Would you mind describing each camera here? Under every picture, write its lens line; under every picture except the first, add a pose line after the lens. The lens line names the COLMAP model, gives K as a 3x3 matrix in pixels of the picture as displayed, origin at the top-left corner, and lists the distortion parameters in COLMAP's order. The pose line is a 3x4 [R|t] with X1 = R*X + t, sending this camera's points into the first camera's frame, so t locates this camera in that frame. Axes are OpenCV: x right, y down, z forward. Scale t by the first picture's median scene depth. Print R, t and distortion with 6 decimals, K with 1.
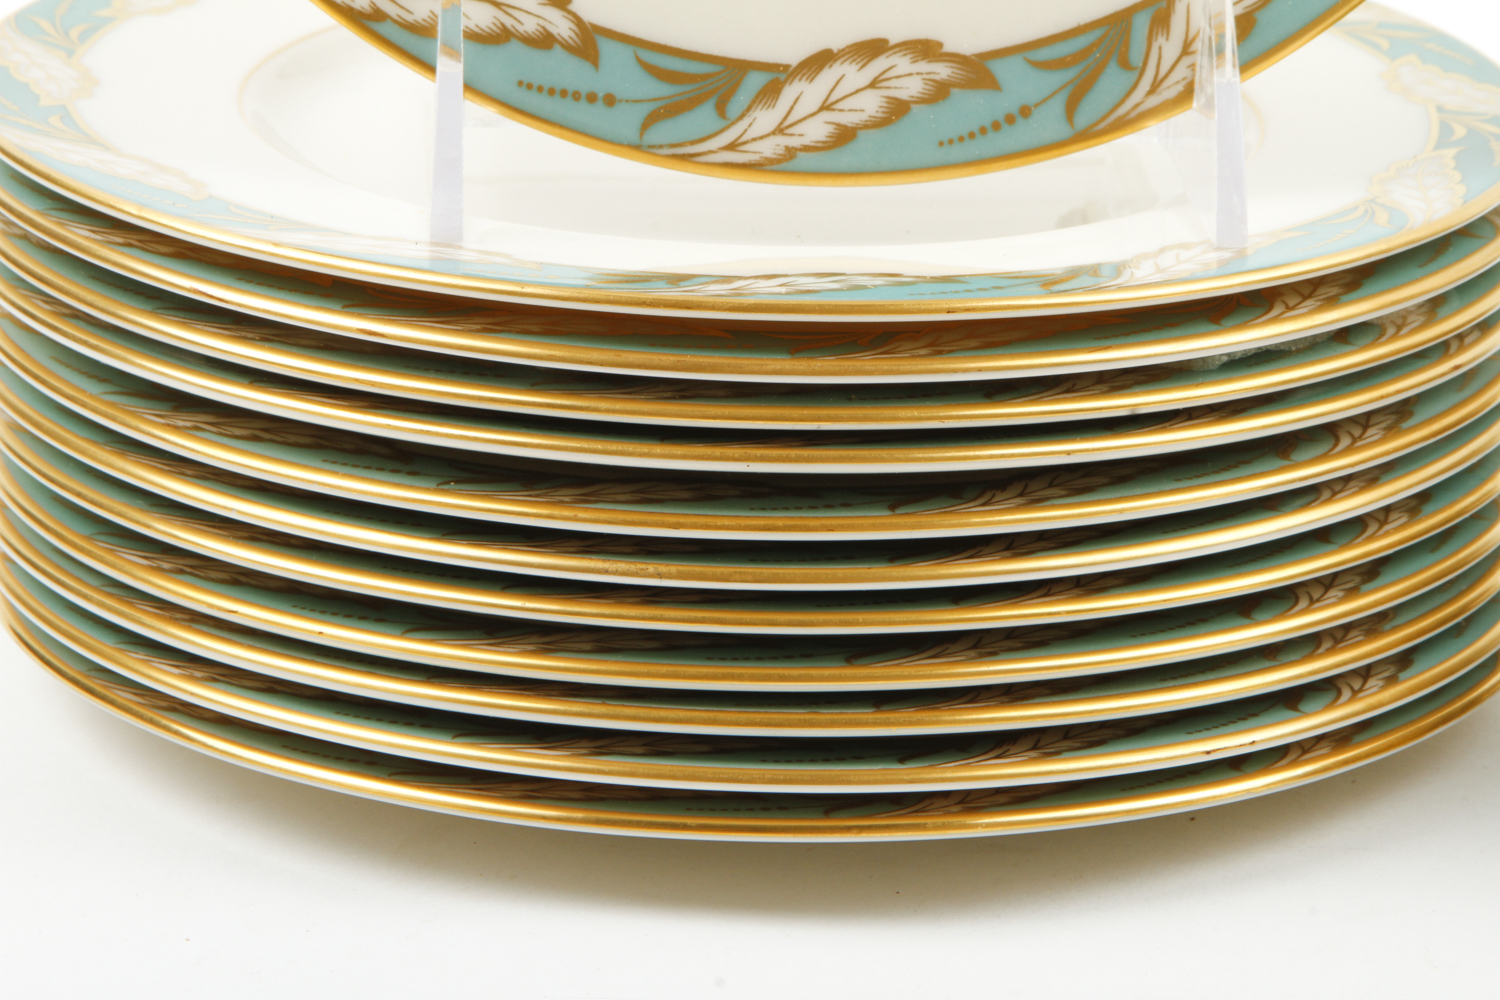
lens RADIAL K [[4845.0, 0, 777.1], [0, 4845.0, 499.2], [0, 0, 1]] dist [0.316837, 1.134922]
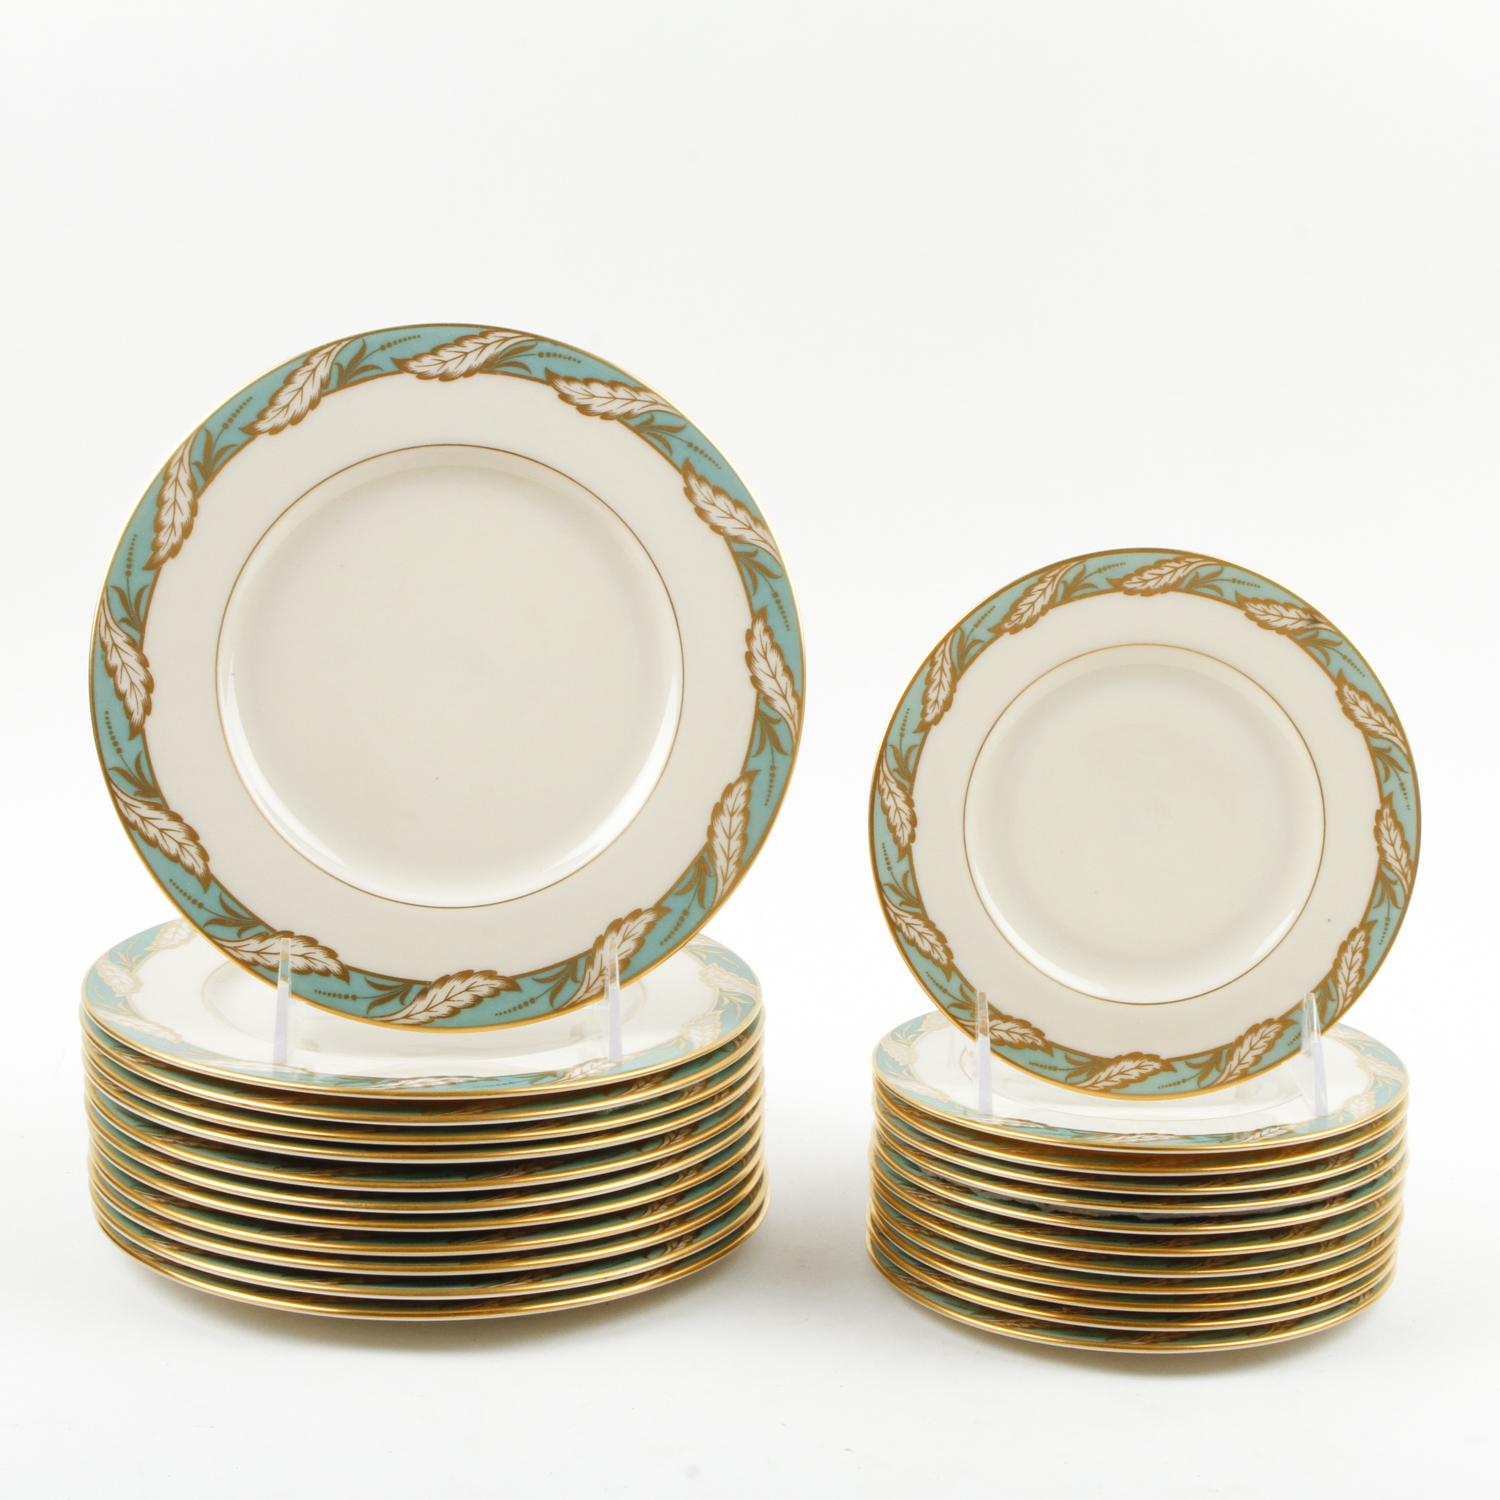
lens RADIAL K [[2541.7, 0, 750.0], [0, 2541.7, 750.0], [0, 0, 1]] dist [-0.147377, 0.288610]
pose [[0.997505, -0.004952, 0.070423, 0.070429], [0.013704, 0.992145, -0.124343, -0.046356], [-0.069254, 0.124998, 0.989737, -0.233587]]
